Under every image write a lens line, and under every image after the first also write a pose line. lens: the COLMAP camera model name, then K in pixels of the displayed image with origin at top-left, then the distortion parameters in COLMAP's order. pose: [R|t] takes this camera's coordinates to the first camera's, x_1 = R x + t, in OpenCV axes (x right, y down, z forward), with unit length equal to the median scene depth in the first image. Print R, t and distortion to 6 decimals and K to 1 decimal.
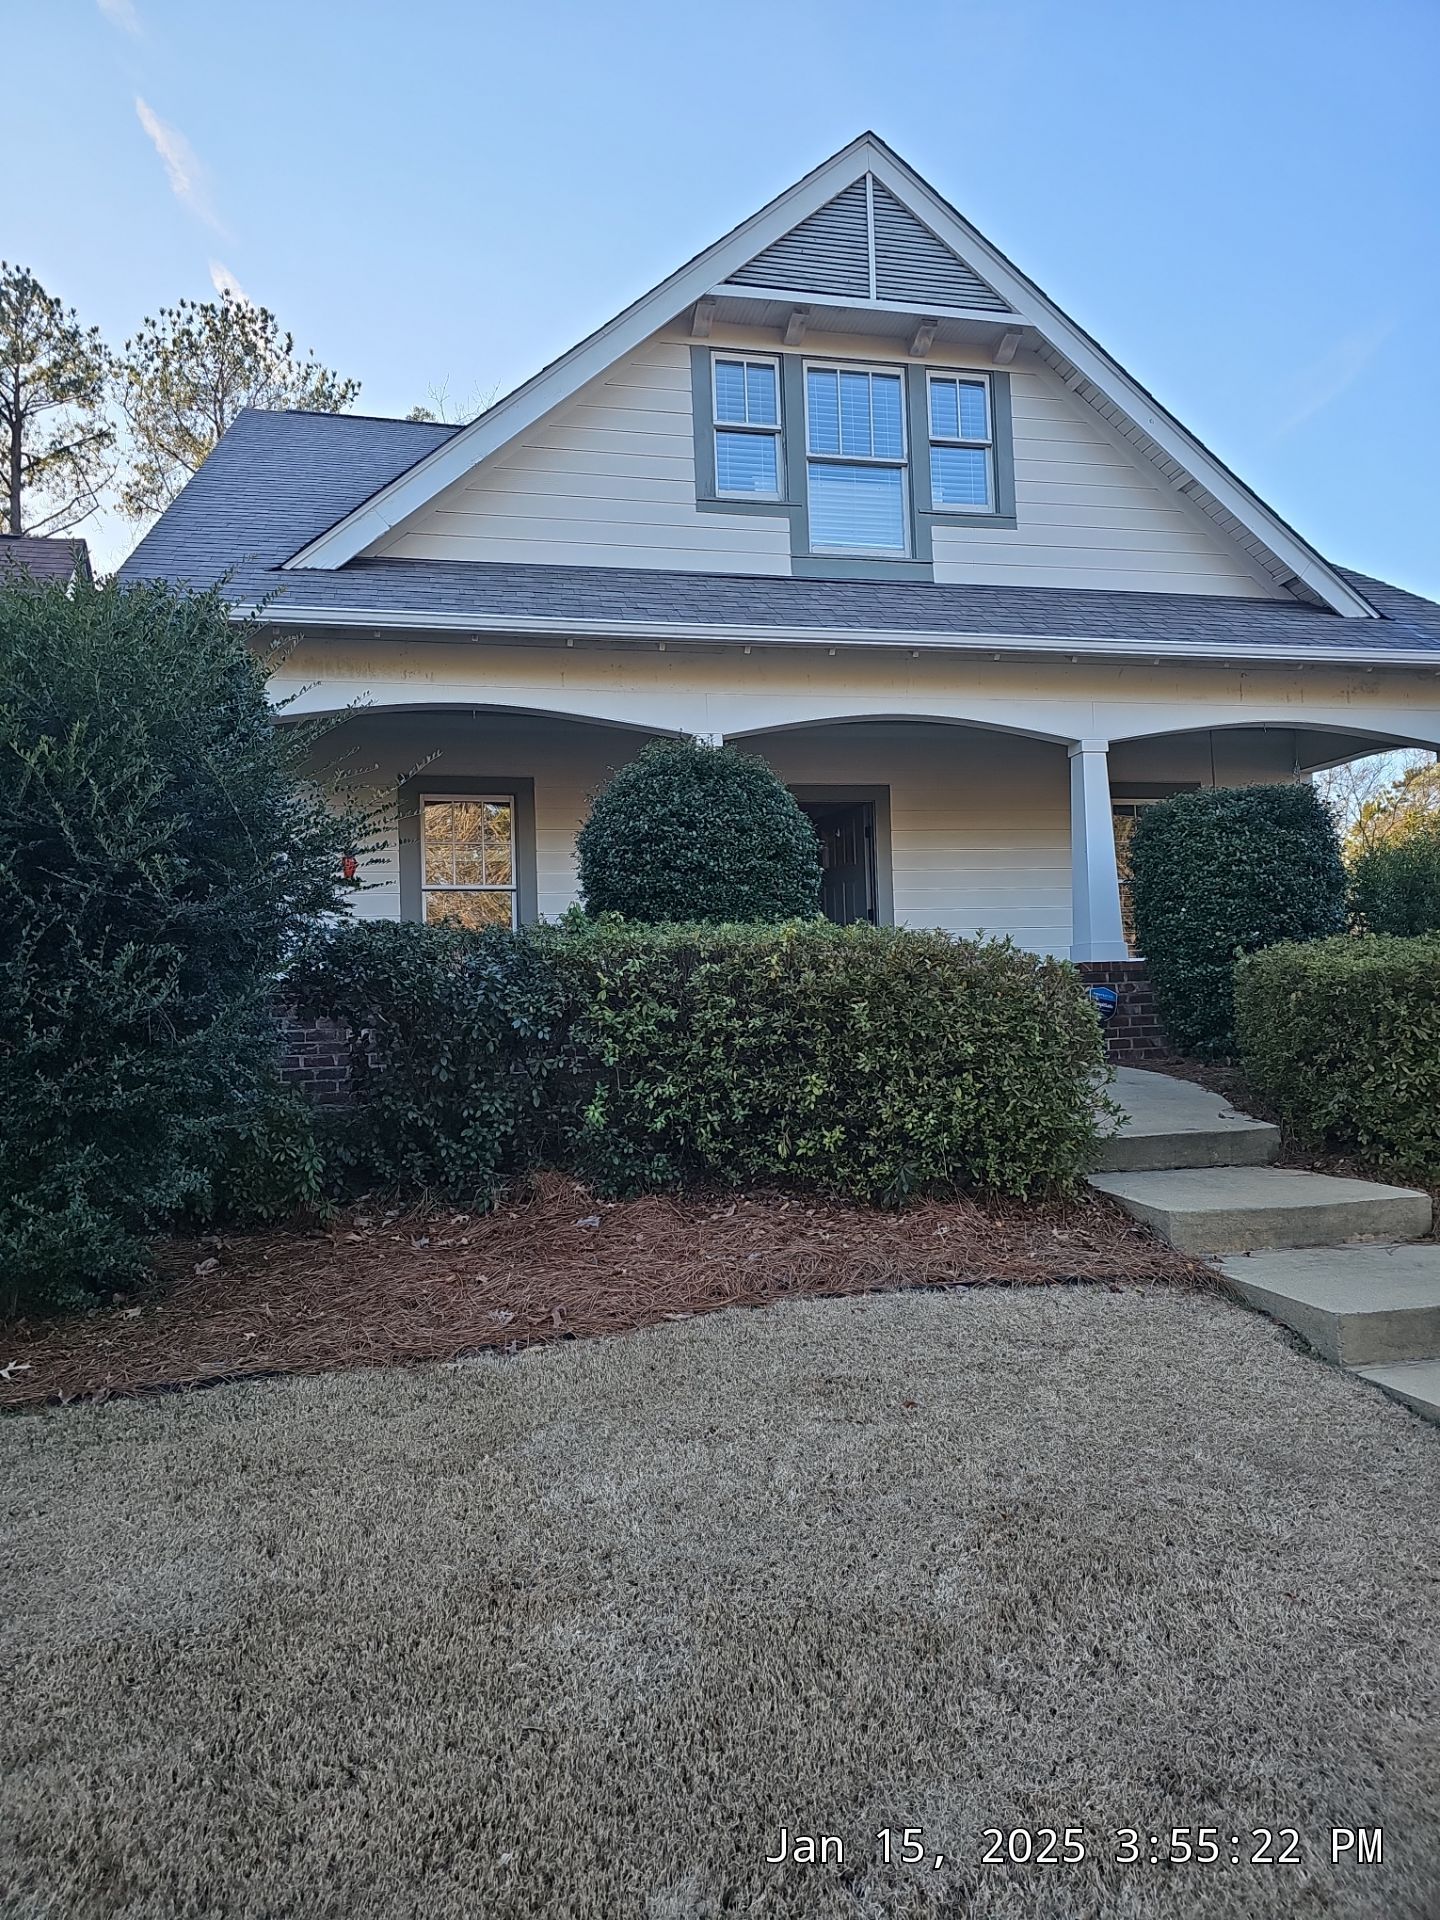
lens RADIAL K [[1261.7, 0, 685.7], [0, 1261.7, 957.3], [0, 0, 1]] dist [0.037075, -0.020077]
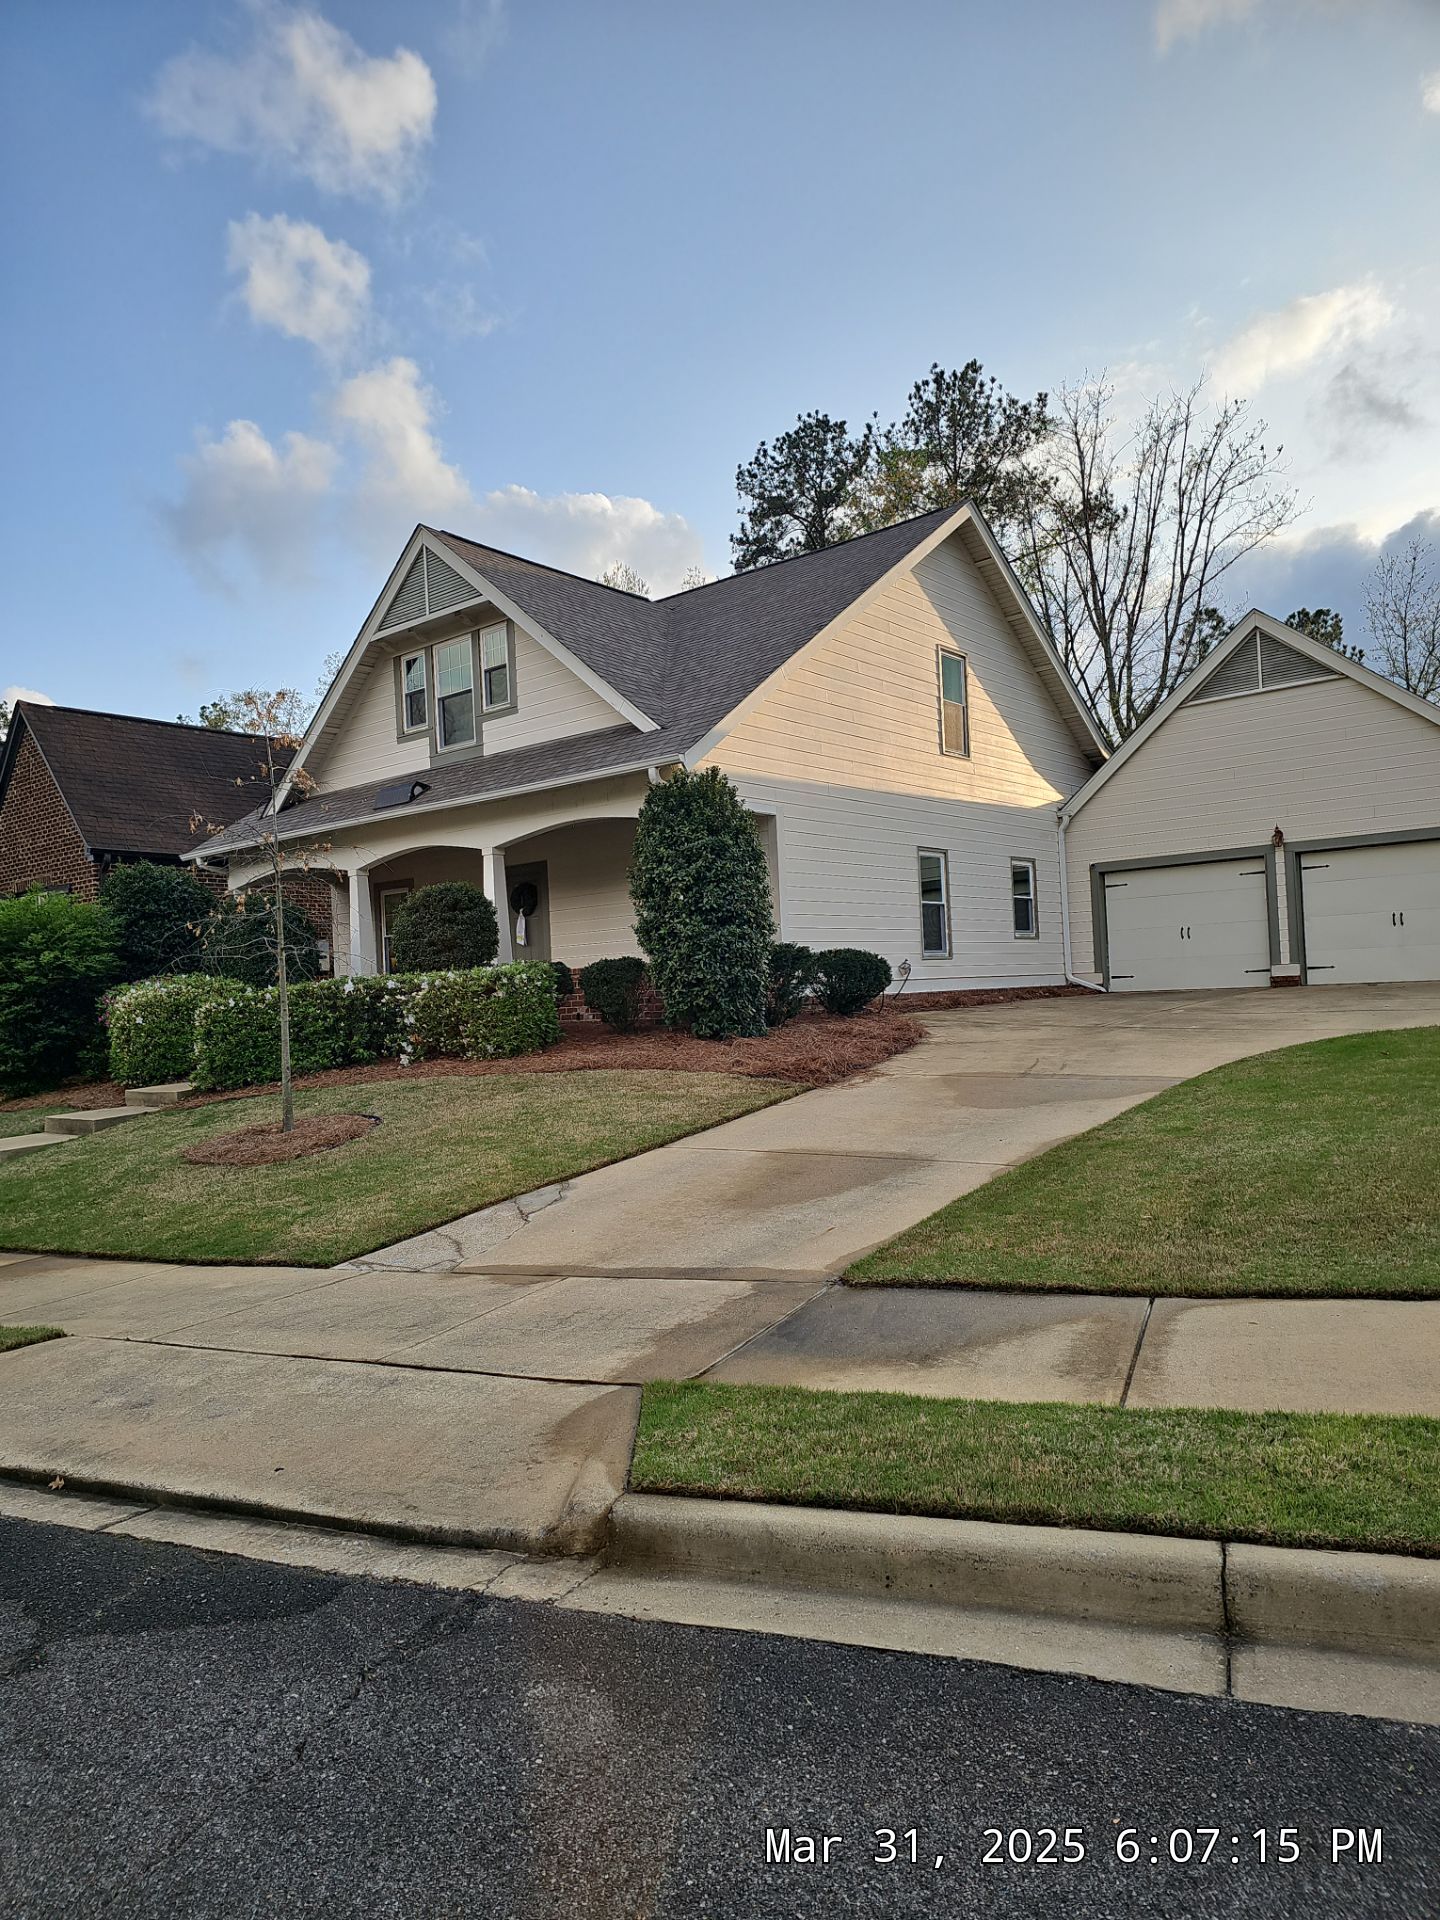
lens RADIAL K [[1259.5, 0, 688.8], [0, 1259.5, 972.5], [0, 0, 1]] dist [0.045202, -0.007227]
pose [[0.612201, -0.012464, -0.790604, 1.765413], [0.069386, 0.996865, 0.038013, -0.043839], [0.787652, -0.078129, 0.611146, 0.134873]]
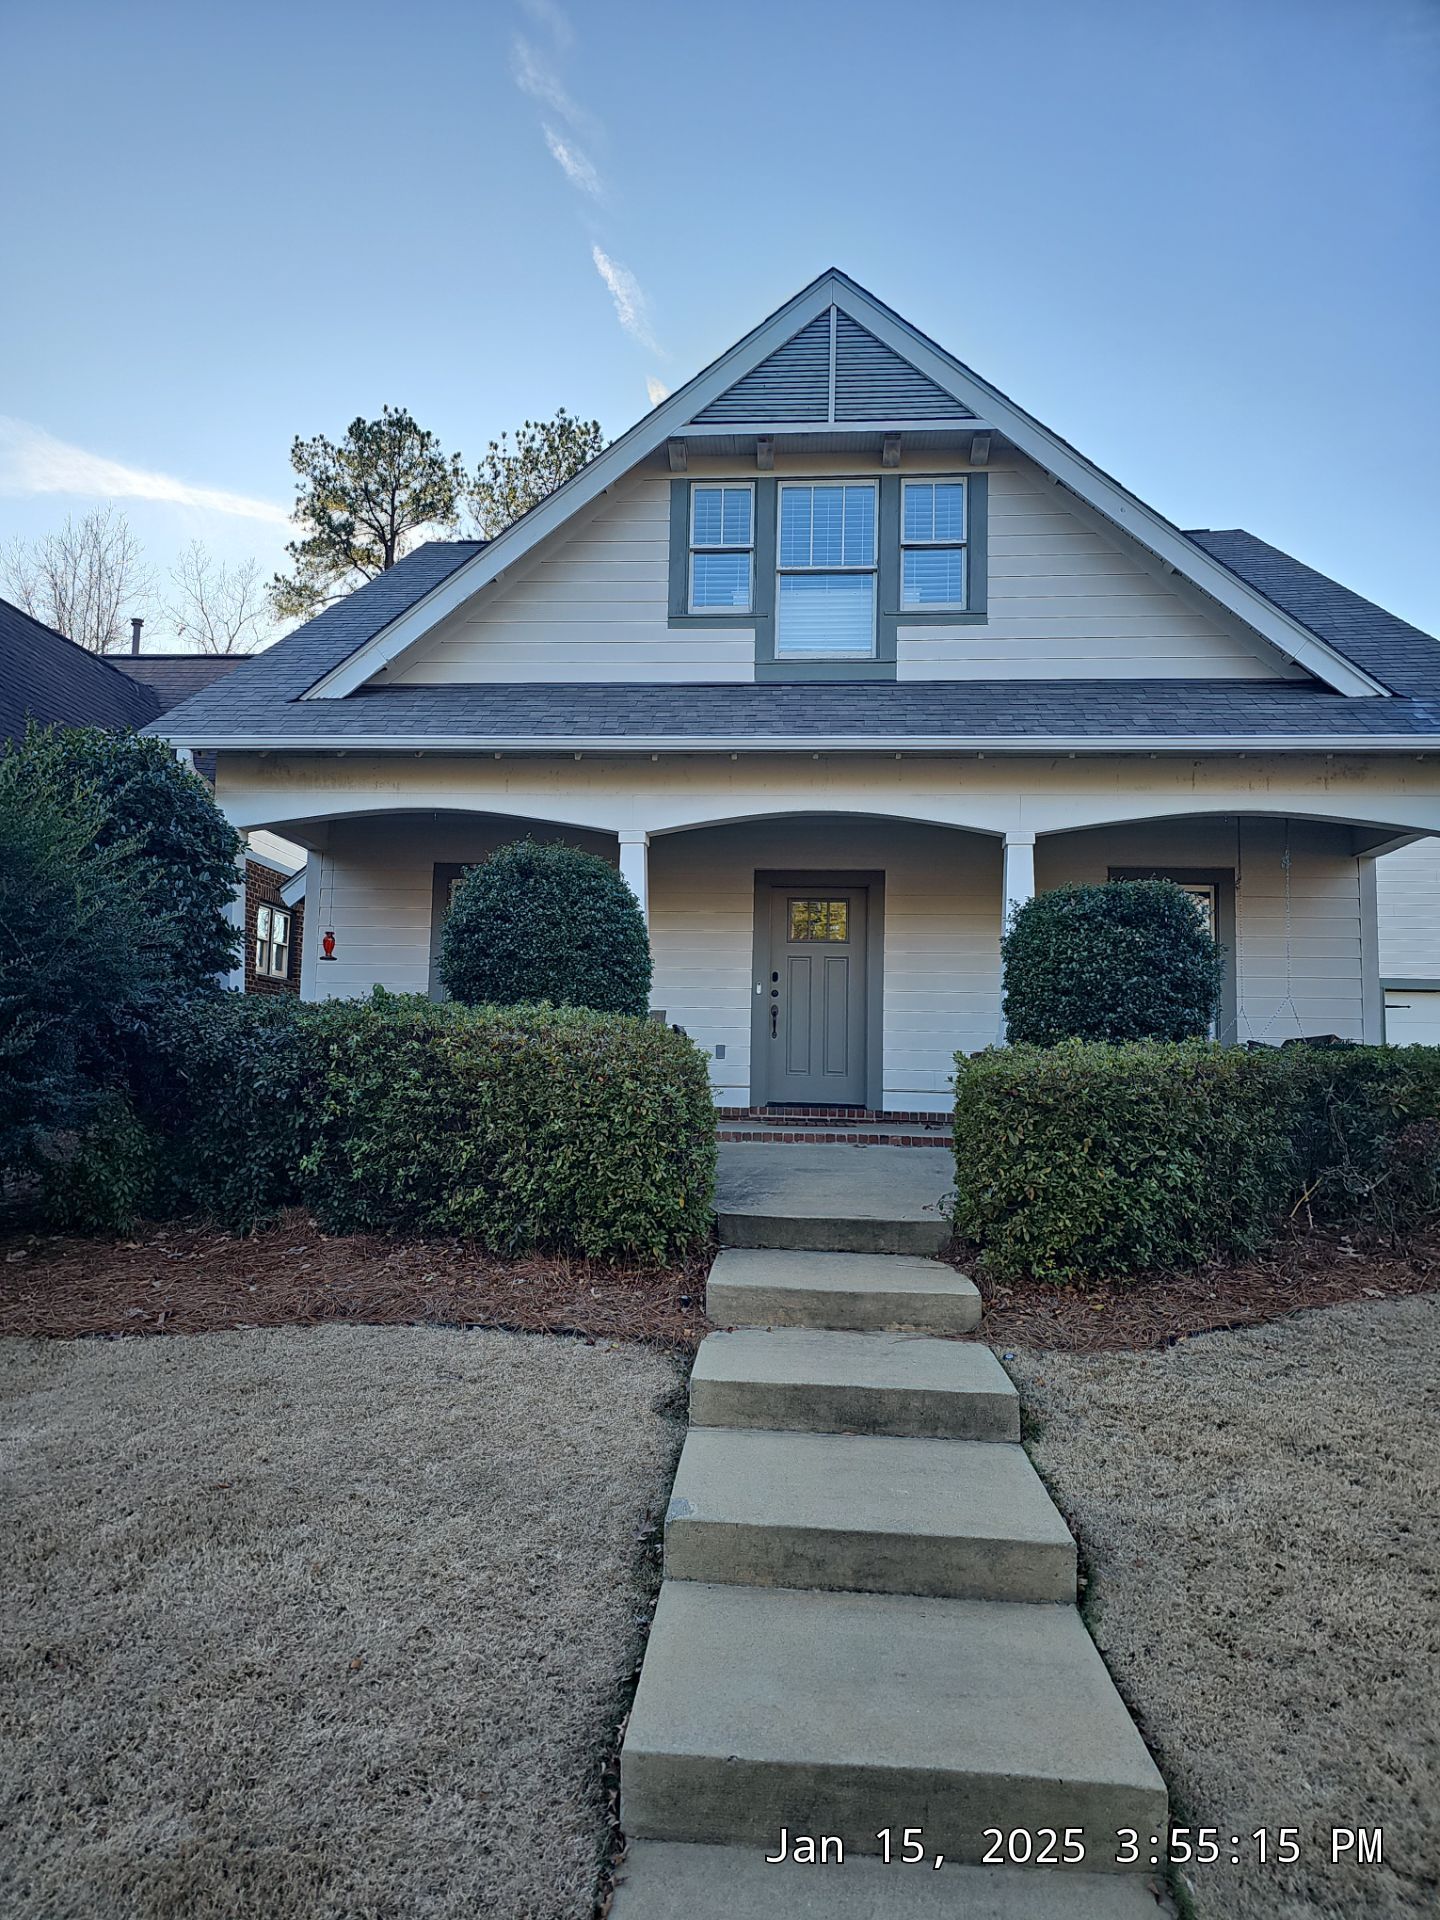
lens RADIAL K [[1259.5, 0, 688.8], [0, 1259.5, 972.5], [0, 0, 1]] dist [0.045202, -0.007227]
pose [[0.954663, 0.027648, -0.296401, 0.351618], [-0.037196, 0.998953, -0.026619, -0.021414], [0.295355, 0.036437, 0.954693, -0.036863]]
